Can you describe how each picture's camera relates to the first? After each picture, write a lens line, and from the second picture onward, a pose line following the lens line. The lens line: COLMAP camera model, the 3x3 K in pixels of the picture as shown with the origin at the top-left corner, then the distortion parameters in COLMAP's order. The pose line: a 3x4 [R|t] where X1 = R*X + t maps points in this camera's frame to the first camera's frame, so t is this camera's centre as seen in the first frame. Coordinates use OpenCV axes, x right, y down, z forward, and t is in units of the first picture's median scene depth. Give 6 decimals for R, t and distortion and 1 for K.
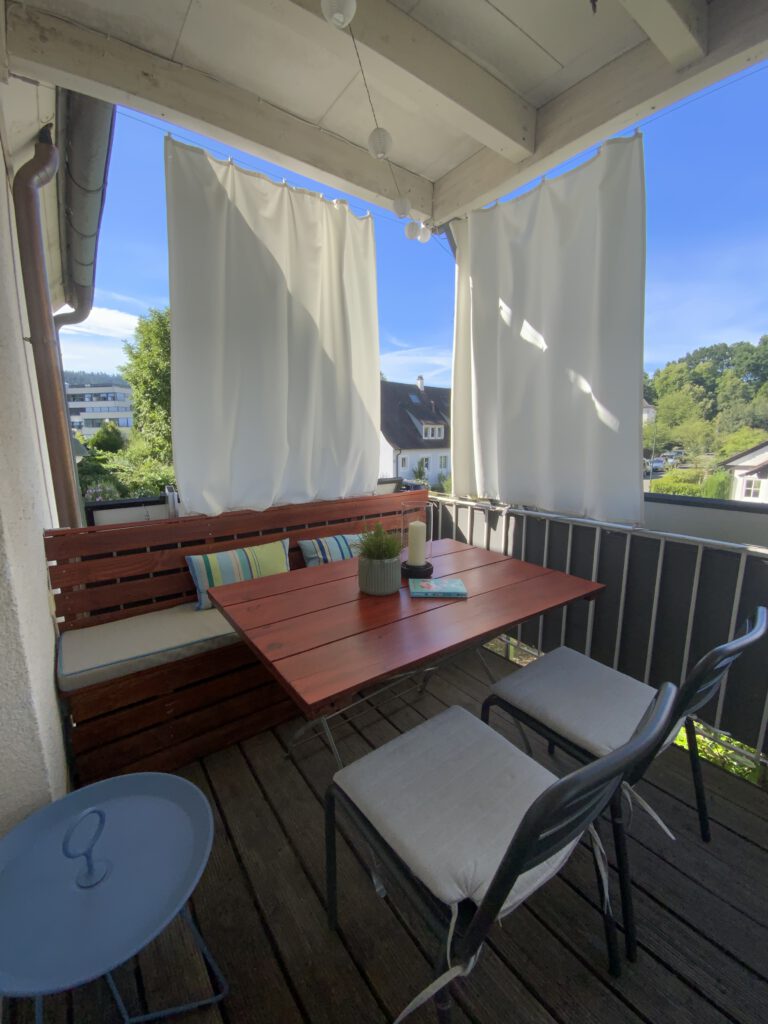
lens RADIAL K [[415.8, 0, 379.5], [0, 415.8, 513.2], [0, 0, 1]] dist [0.007162, -0.009489]
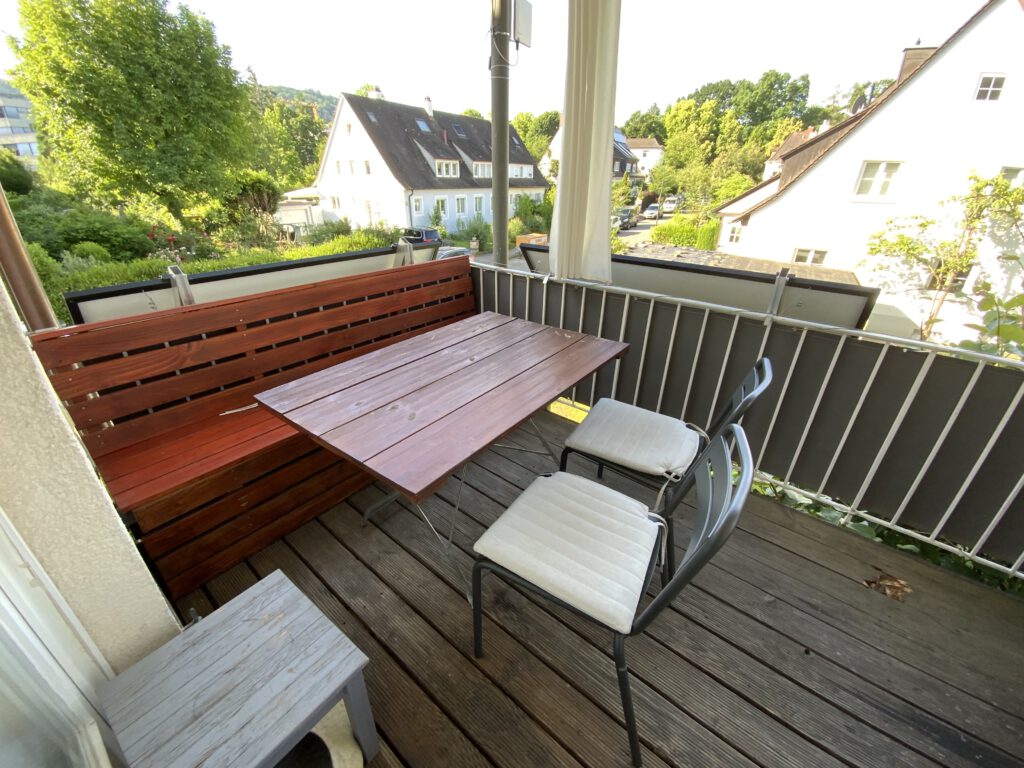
lens RADIAL K [[415.8, 0, 512.9], [0, 415.8, 384.9], [0, 0, 1]] dist [0.007162, -0.009489]
pose [[0.963914, -0.100572, 0.246485, -0.062747], [0.026315, 0.957355, 0.287714, -0.051800], [-0.264910, -0.270845, 0.925454, -0.022482]]
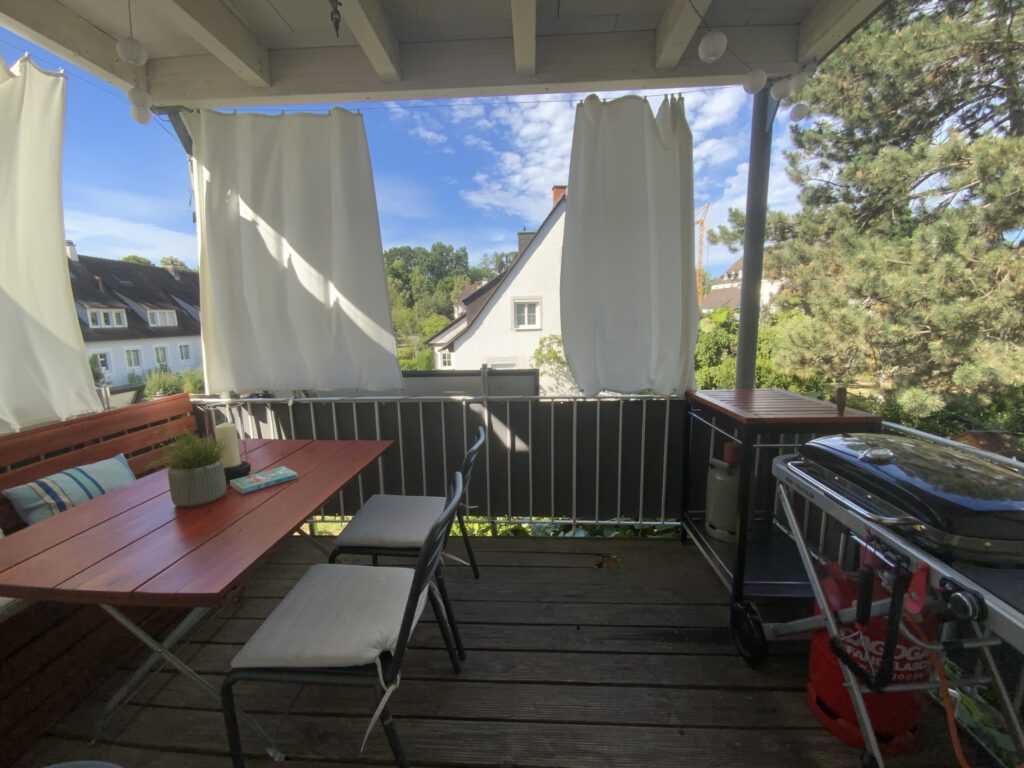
lens RADIAL K [[415.8, 0, 514.6], [0, 415.8, 388.8], [0, 0, 1]] dist [0.007162, -0.009489]
pose [[0.619013, -0.136393, 0.773447, -0.162843], [0.152809, 0.986901, 0.051737, -0.005557], [-0.770372, 0.086163, 0.631746, -0.124813]]
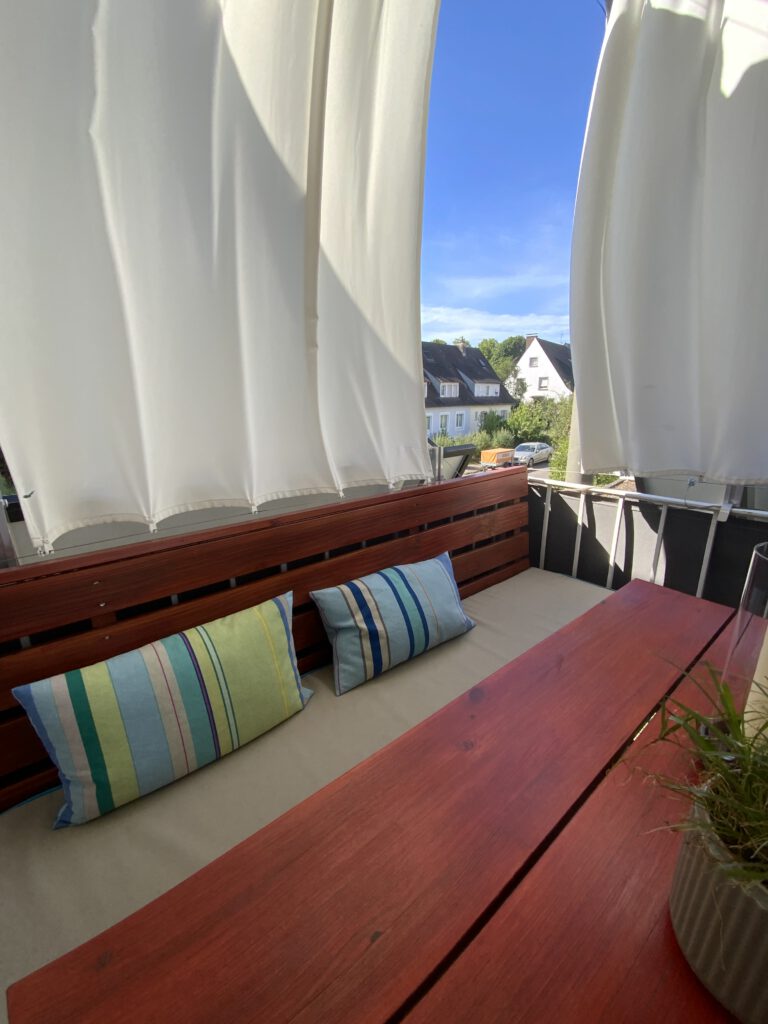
lens RADIAL K [[415.8, 0, 386.4], [0, 415.8, 528.1], [0, 0, 1]] dist [0.007162, -0.009489]
pose [[0.997430, -0.028909, 0.065554, -0.134964], [0.020599, 0.992061, 0.124059, -0.056975], [-0.068620, -0.122390, 0.990107, 0.526115]]
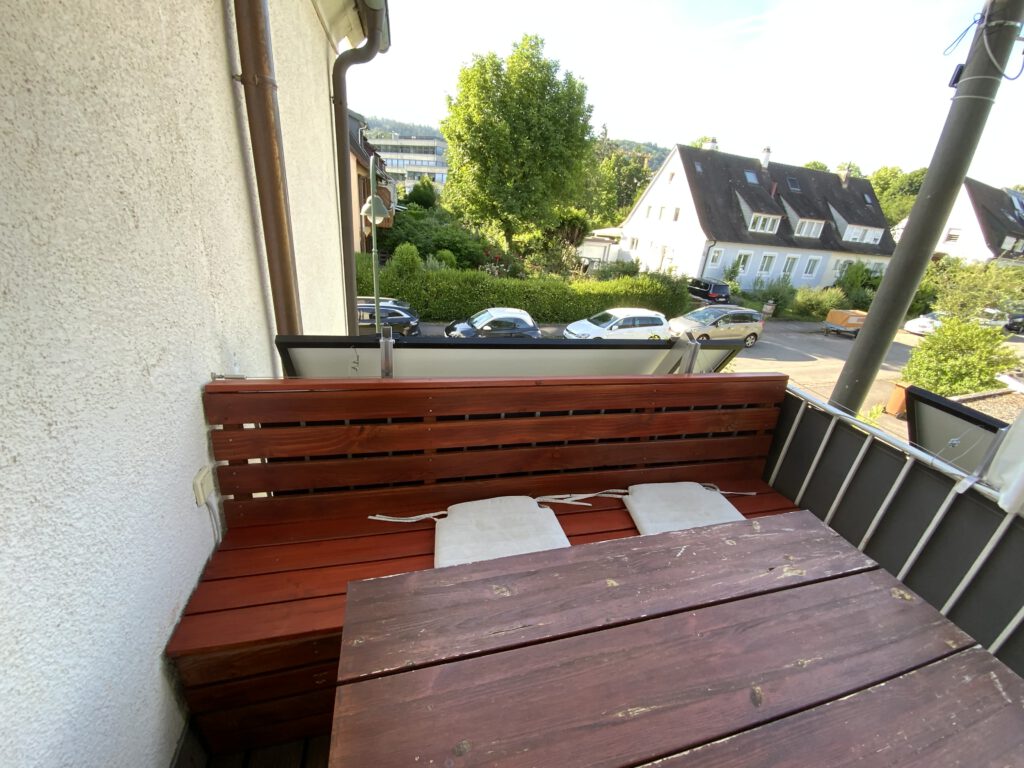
lens RADIAL K [[415.8, 0, 513.9], [0, 415.8, 388.0], [0, 0, 1]] dist [0.007162, -0.009489]
pose [[0.924632, 0.235585, -0.299258, -0.075079], [-0.163357, 0.955106, 0.247159, -0.150385], [0.344050, -0.179645, 0.921606, 0.373100]]
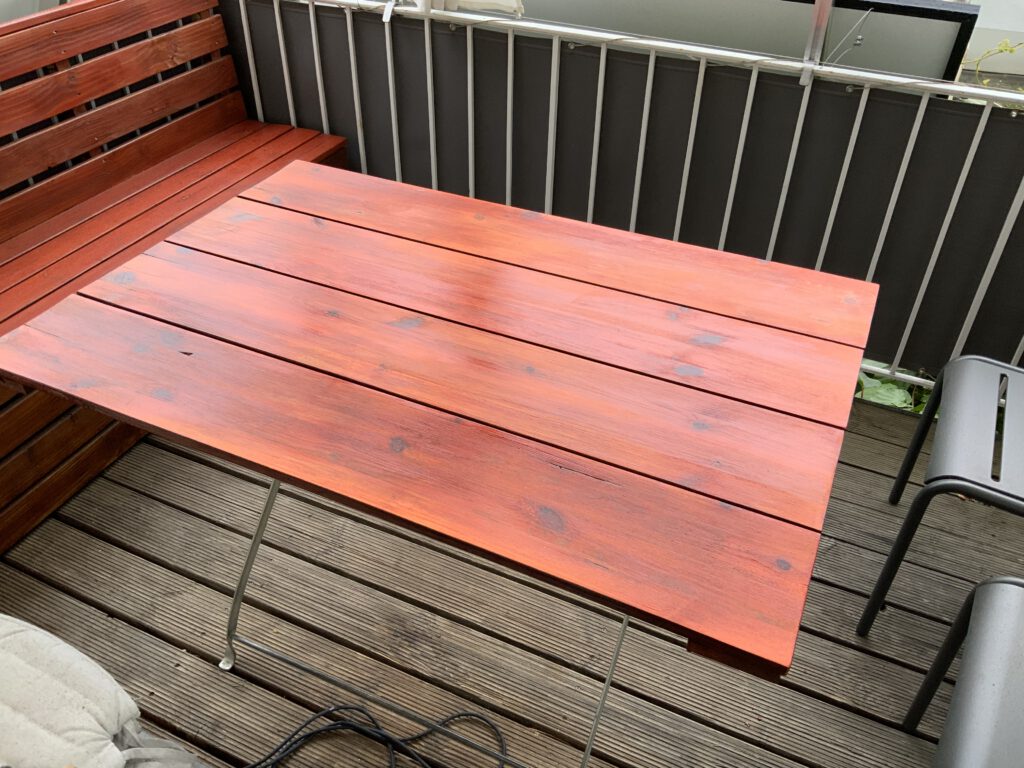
lens RADIAL K [[856.0, 0, 505.0], [0, 856.0, 383.7], [0, 0, 1]] dist [-0.024216, 0.000475]
pose [[0.871883, -0.281243, 0.400903, -0.113865], [0.068019, 0.880258, 0.469595, -0.083057], [-0.484968, -0.382162, 0.786611, -0.059619]]
